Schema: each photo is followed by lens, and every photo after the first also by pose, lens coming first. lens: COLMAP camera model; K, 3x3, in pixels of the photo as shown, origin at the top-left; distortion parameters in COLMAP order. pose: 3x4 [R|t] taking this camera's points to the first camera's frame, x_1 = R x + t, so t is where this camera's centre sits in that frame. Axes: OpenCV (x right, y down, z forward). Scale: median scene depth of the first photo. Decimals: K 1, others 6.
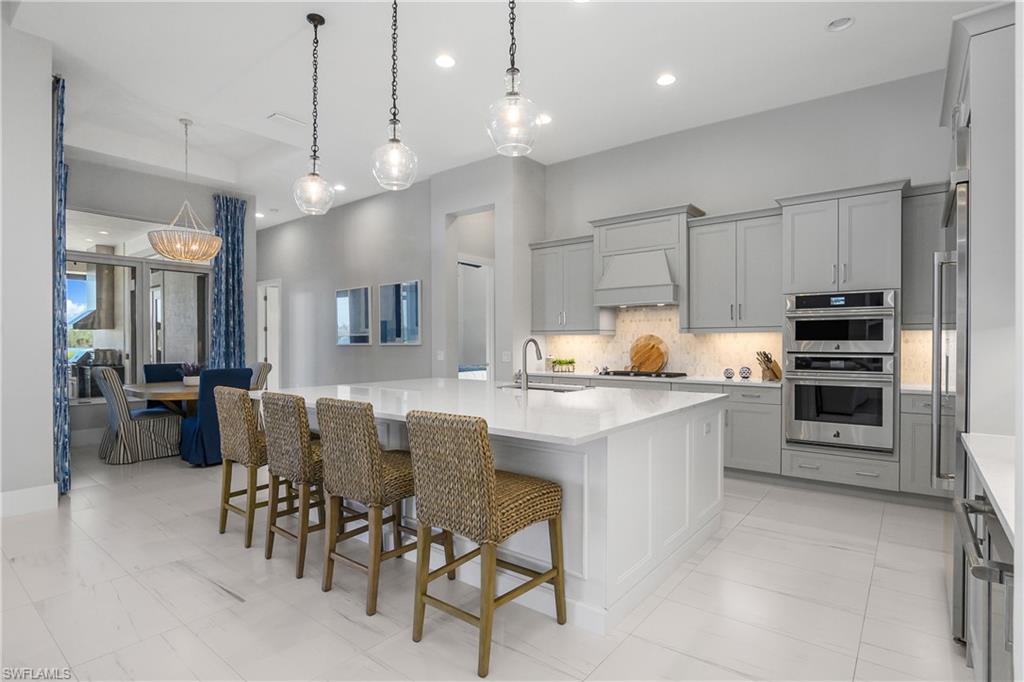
lens RADIAL K [[519.1, 0, 509.8], [0, 519.1, 345.2], [0, 0, 1]] dist [-0.023908, 0.001730]
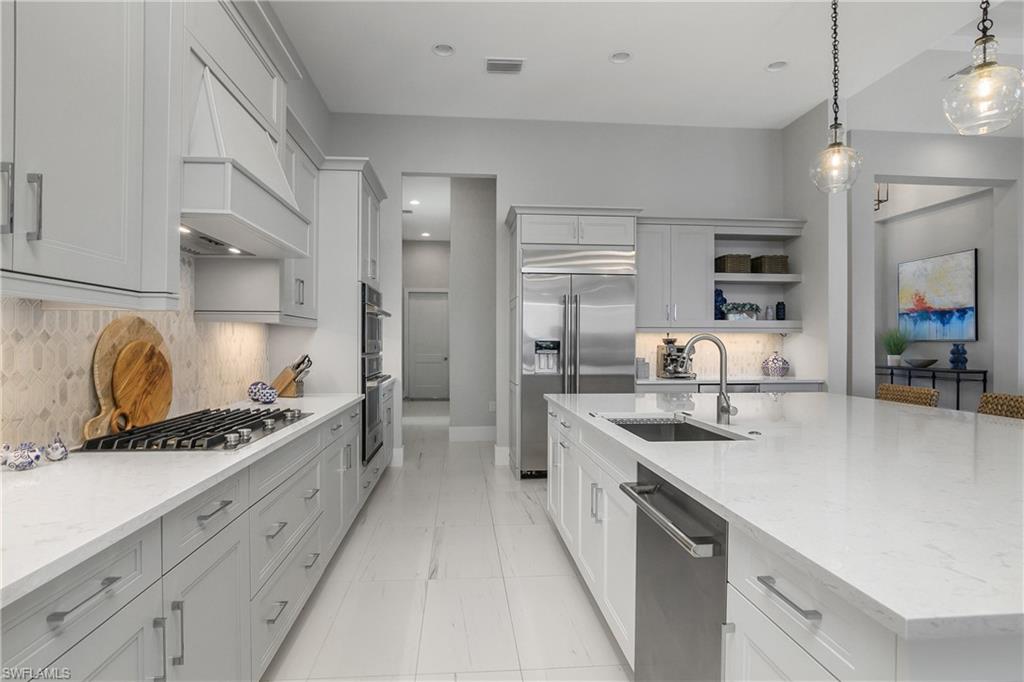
lens RADIAL K [[519.1, 0, 509.8], [0, 519.1, 345.2], [0, 0, 1]] dist [-0.023908, 0.001730]
pose [[-0.720068, -0.003618, 0.693895, -0.152018], [-0.000921, 0.999991, 0.004258, -0.003476], [-0.693903, 0.002427, -0.720064, 1.089463]]
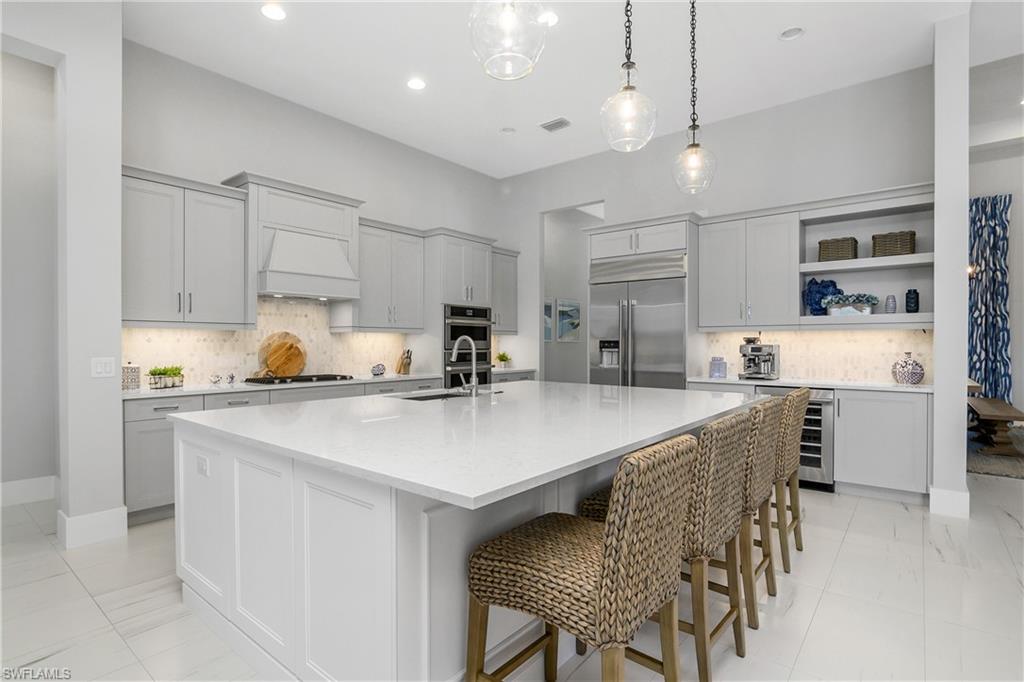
lens RADIAL K [[519.1, 0, 509.8], [0, 519.1, 345.2], [0, 0, 1]] dist [-0.023908, 0.001730]
pose [[-0.021424, -0.006046, 0.999752, -0.576762], [0.000763, 0.999981, 0.006064, -0.003795], [-0.999770, 0.000893, -0.021419, 0.664432]]
